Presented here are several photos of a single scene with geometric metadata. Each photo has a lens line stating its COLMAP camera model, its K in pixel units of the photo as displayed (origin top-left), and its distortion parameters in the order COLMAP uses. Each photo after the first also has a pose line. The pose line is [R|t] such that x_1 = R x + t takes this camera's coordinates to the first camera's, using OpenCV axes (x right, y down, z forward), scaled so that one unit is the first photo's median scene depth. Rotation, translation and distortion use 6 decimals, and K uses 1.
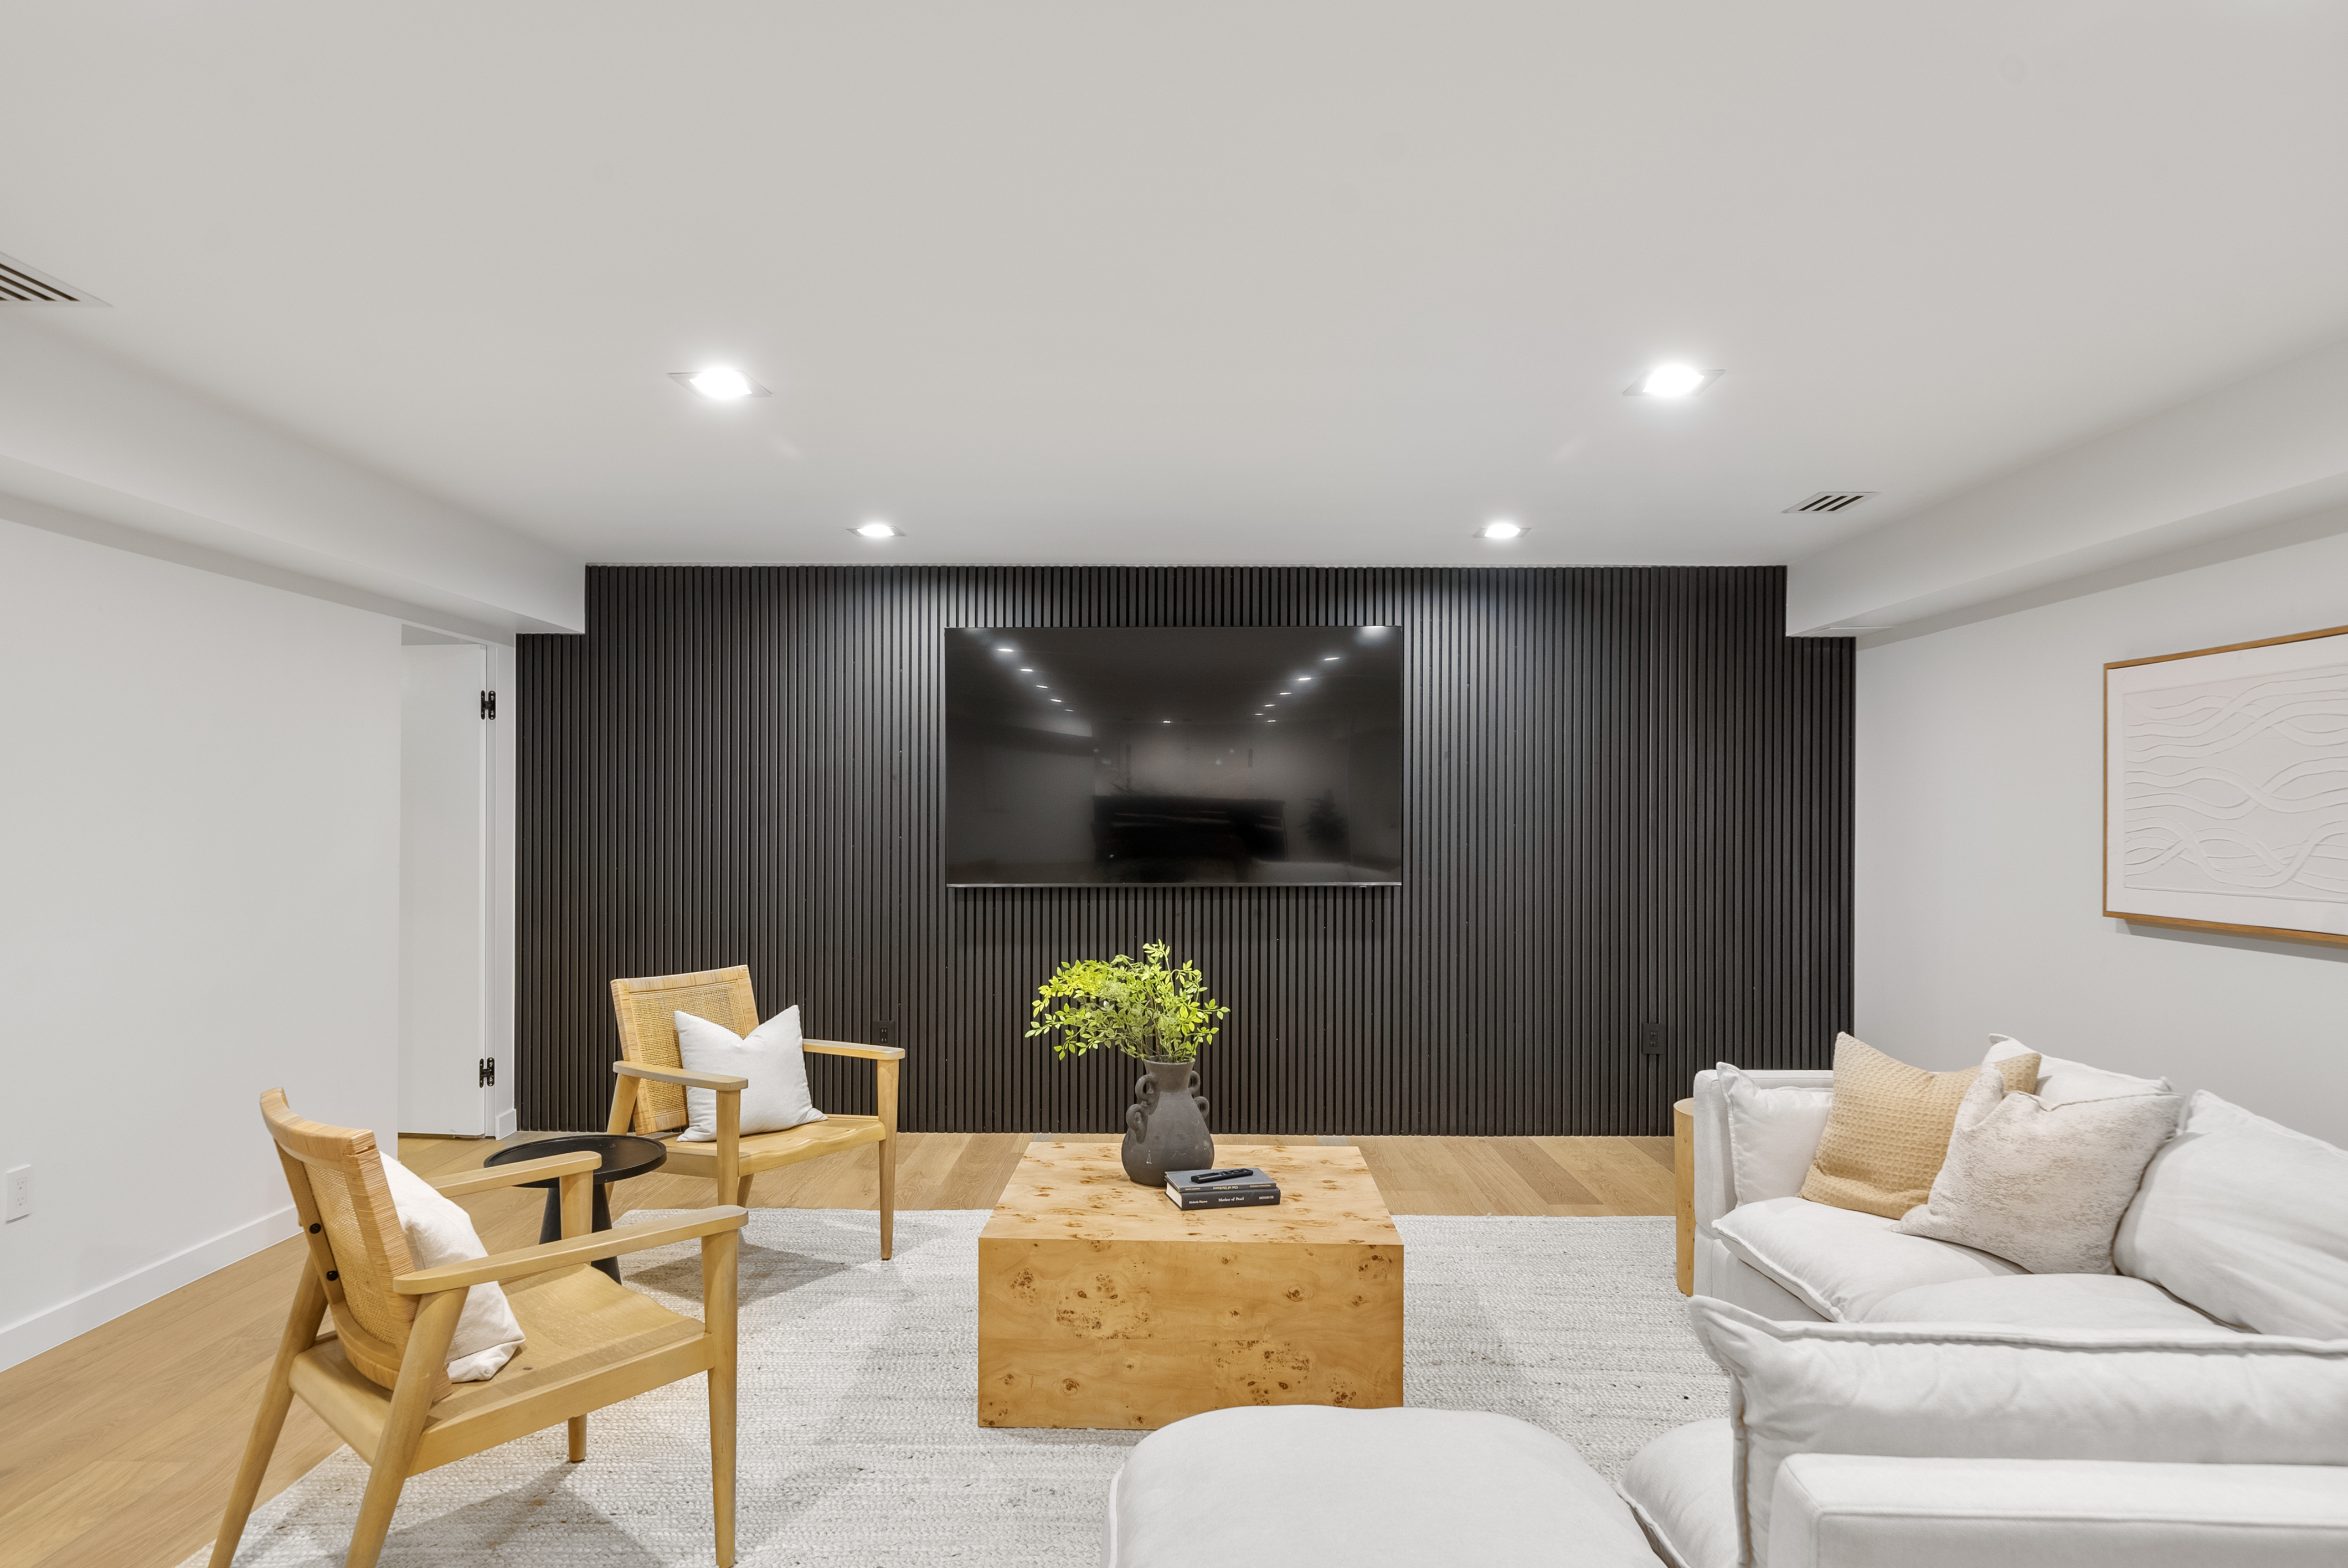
lens RADIAL K [[1425.1, 0, 1174.0], [0, 1425.1, 784.0], [0, 0, 1]] dist [0.000188, -0.000321]
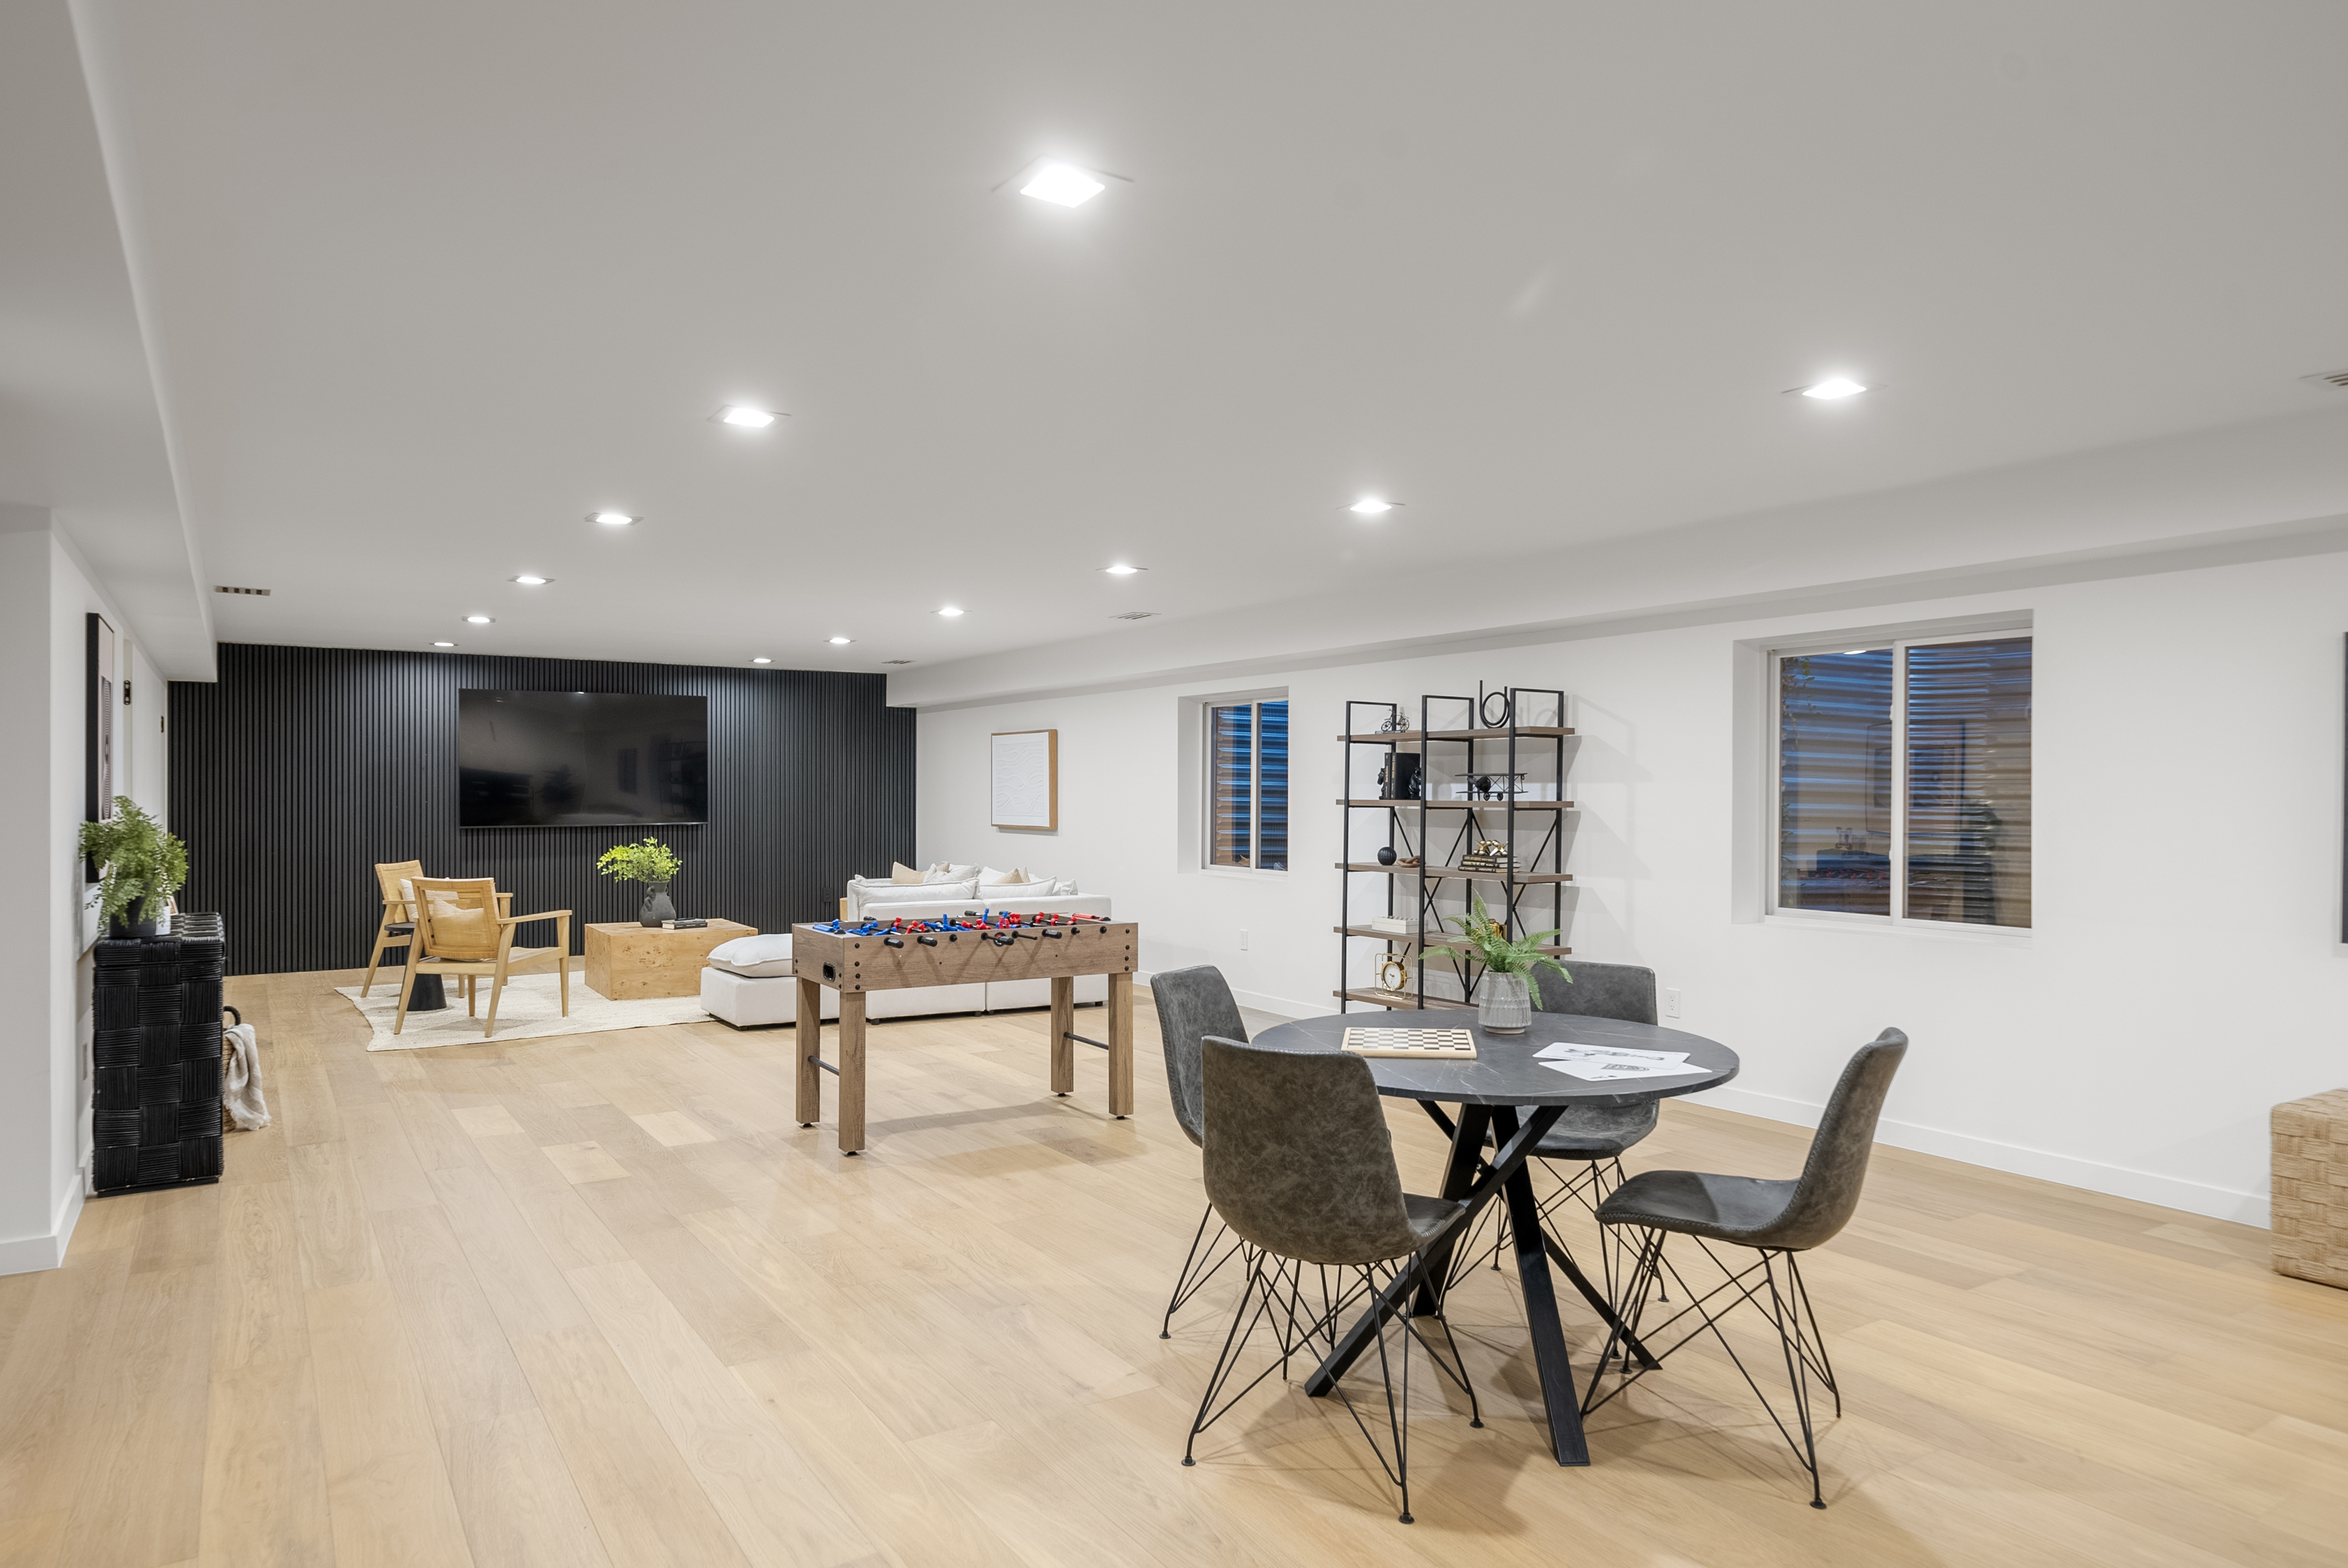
lens RADIAL K [[1425.1, 0, 1174.0], [0, 1425.1, 784.0], [0, 0, 1]] dist [0.000188, -0.000321]
pose [[0.834186, -0.001904, 0.551480, -0.605592], [-0.010589, 0.999754, 0.019469, -0.045256], [-0.551382, -0.022081, 0.833961, -1.583198]]
